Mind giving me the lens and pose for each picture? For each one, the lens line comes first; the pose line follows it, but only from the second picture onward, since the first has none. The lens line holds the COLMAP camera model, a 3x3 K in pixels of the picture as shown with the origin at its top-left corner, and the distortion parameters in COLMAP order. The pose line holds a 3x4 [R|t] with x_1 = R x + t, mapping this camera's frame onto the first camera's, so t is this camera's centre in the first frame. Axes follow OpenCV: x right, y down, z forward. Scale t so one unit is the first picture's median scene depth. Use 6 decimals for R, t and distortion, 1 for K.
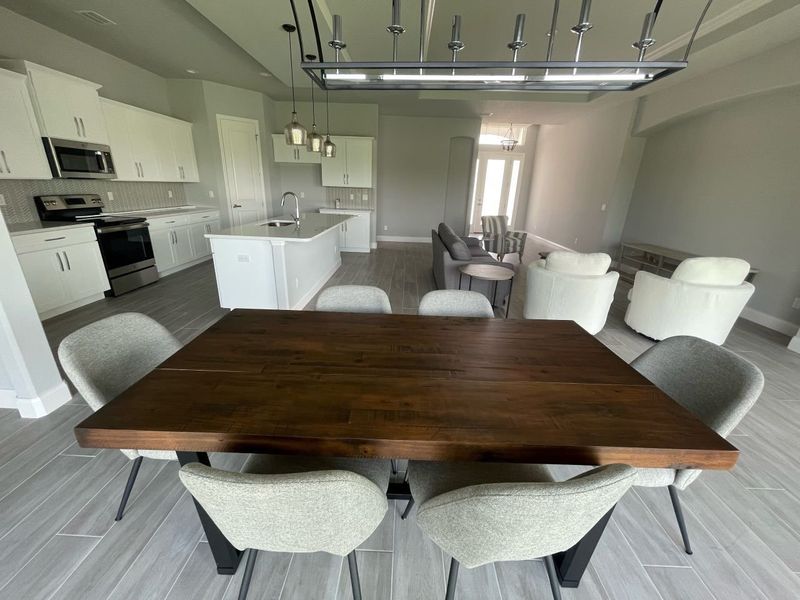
lens RADIAL K [[322.6, 0, 396.9], [0, 322.6, 296.6], [0, 0, 1]] dist [0.000555, -0.009219]
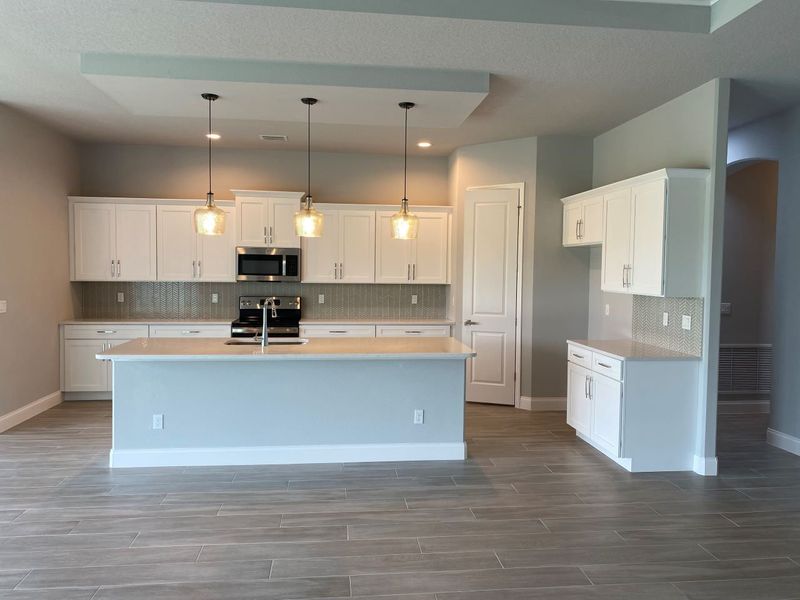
lens RADIAL K [[608.6, 0, 404.3], [0, 608.6, 295.6], [0, 0, 1]] dist [0.006383, -0.006606]
pose [[0.143382, 0.016479, -0.989530, 0.887320], [-0.323668, 0.945658, -0.031151, -0.358503], [0.935244, 0.324746, 0.140924, 1.011424]]
